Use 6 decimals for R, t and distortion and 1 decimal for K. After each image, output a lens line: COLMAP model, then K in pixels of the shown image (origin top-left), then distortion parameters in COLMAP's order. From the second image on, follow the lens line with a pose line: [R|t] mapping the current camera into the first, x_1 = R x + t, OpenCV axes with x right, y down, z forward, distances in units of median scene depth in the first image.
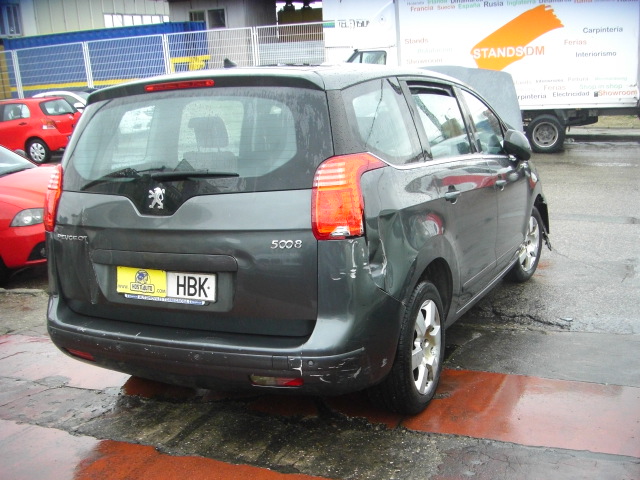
lens RADIAL K [[737.2, 0, 321.7], [0, 737.2, 331.1], [0, 0, 1]] dist [-0.250901, 0.229906]
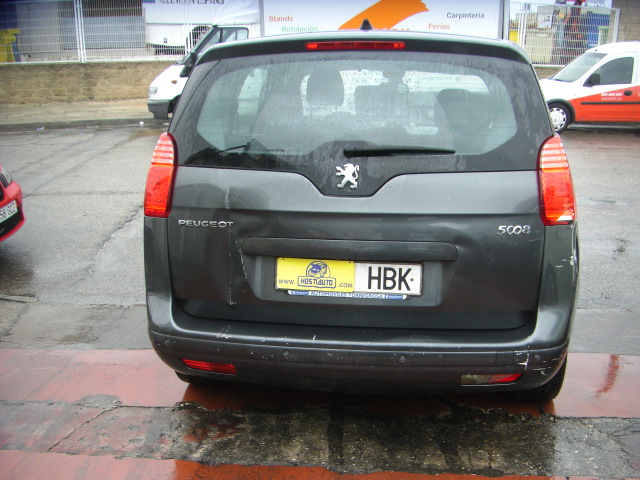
lens RADIAL K [[737.2, 0, 321.7], [0, 737.2, 331.1], [0, 0, 1]] dist [-0.250901, 0.229906]
pose [[0.955088, -0.060994, 0.289976, -0.512755], [0.054189, 0.998035, 0.031446, -0.030911], [-0.291324, -0.014320, 0.956517, 0.188578]]
